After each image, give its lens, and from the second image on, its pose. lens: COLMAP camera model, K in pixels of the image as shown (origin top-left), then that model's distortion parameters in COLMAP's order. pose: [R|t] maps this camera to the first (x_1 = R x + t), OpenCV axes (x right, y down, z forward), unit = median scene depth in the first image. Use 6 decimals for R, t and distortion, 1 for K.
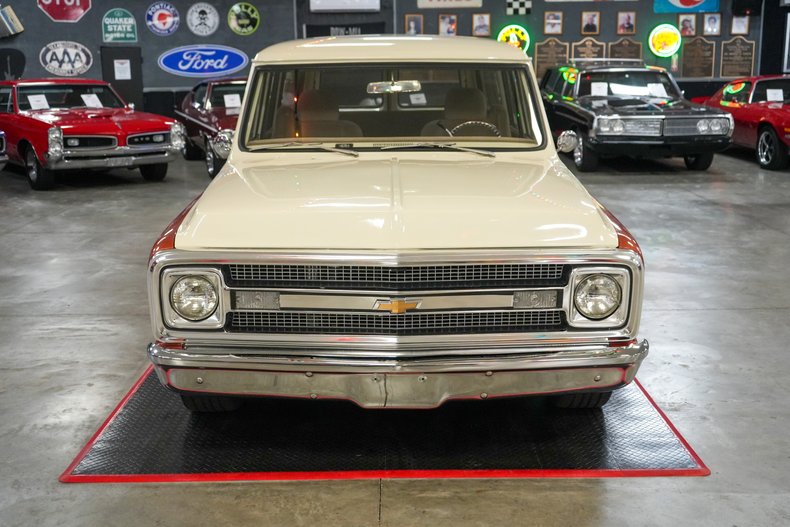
lens RADIAL K [[1098.3, 0, 397.0], [0, 1098.3, 264.4], [0, 0, 1]] dist [0.001295, -0.029000]
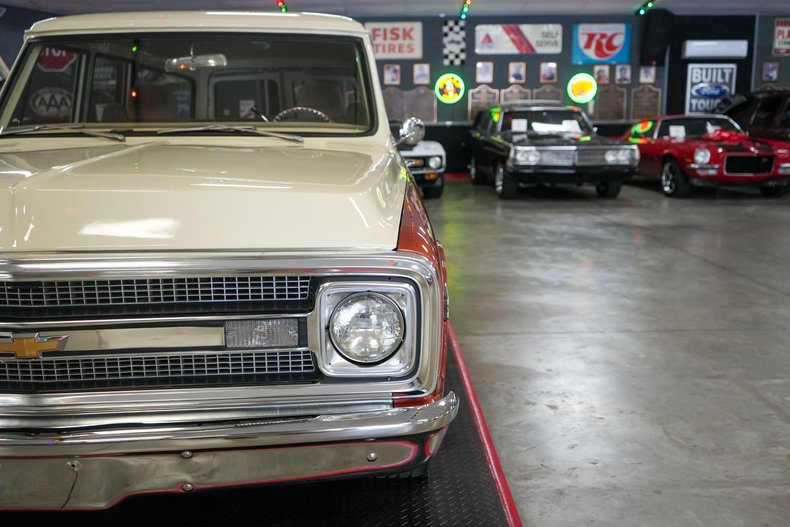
lens RADIAL K [[876.5, 0, 397.0], [0, 876.5, 263.1], [0, 0, 1]] dist [-0.011162, 0.002330]
pose [[0.999885, -0.002043, 0.015003, 0.061956], [0.002423, 0.999676, -0.025357, 0.001527], [-0.014946, 0.025390, 0.999566, 0.160761]]
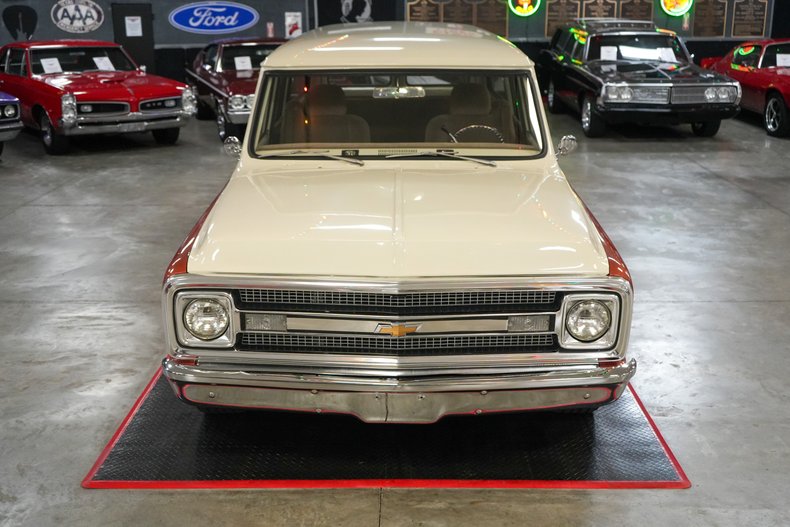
lens RADIAL K [[1088.8, 0, 393.1], [0, 1088.8, 296.0], [0, 0, 1]] dist [0.001428, -0.045245]
pose [[0.999885, 0.008217, -0.012739, 0.002816], [-0.007141, 0.996581, 0.082317, -0.025312], [0.013371, -0.082216, 0.996525, -0.012843]]
